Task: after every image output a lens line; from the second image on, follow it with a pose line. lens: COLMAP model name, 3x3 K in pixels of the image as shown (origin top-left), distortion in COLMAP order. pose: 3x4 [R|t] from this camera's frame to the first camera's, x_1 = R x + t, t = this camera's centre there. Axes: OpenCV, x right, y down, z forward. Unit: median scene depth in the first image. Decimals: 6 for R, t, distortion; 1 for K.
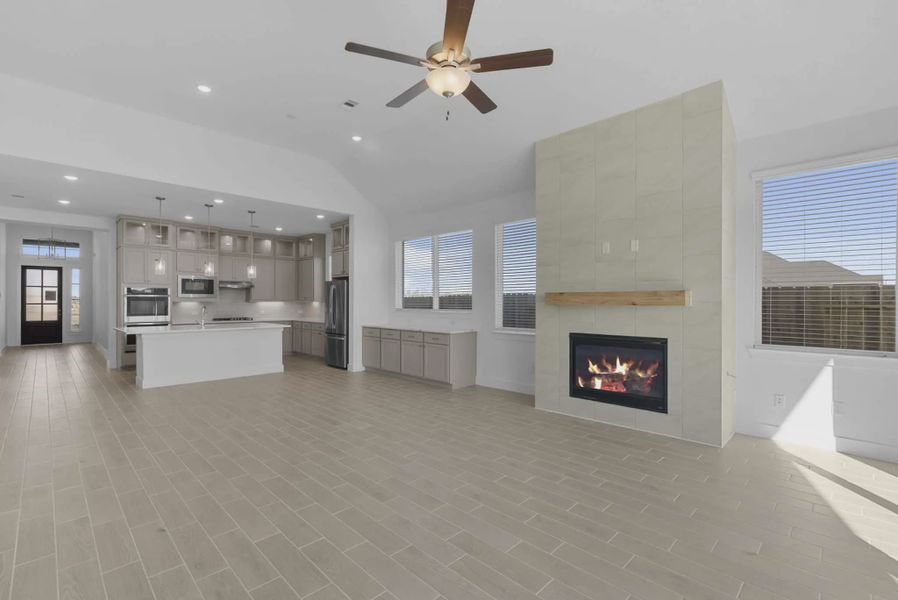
lens RADIAL K [[405.0, 0, 449.0], [0, 405.0, 300.0], [0, 0, 1]] dist [-0.000463, 0.000077]
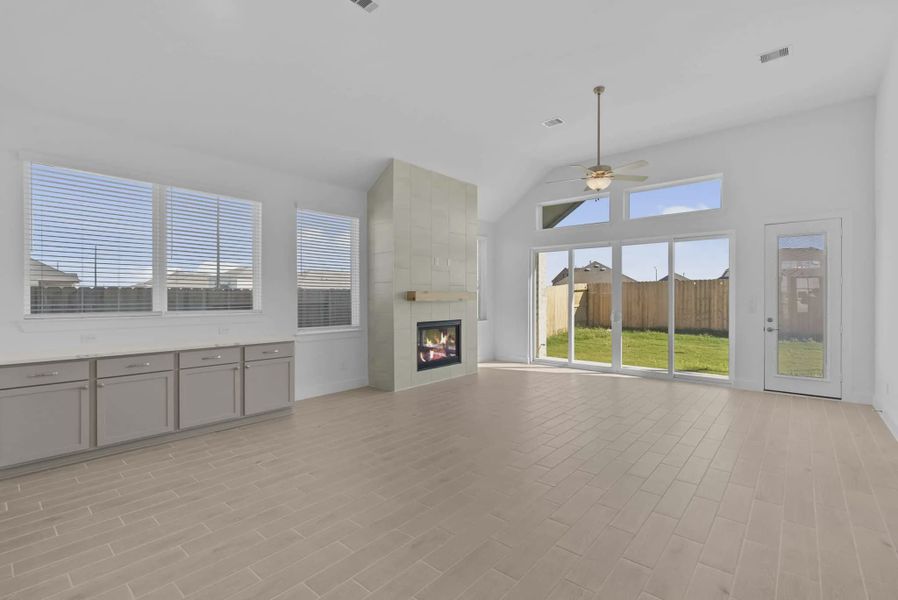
lens RADIAL K [[405.0, 0, 449.0], [0, 405.0, 300.0], [0, 0, 1]] dist [-0.000463, 0.000077]
pose [[-0.076456, -0.007530, 0.997045, -0.736813], [-0.005380, 0.999960, 0.007140, -0.000018], [-0.997058, -0.004818, -0.076493, 0.731845]]
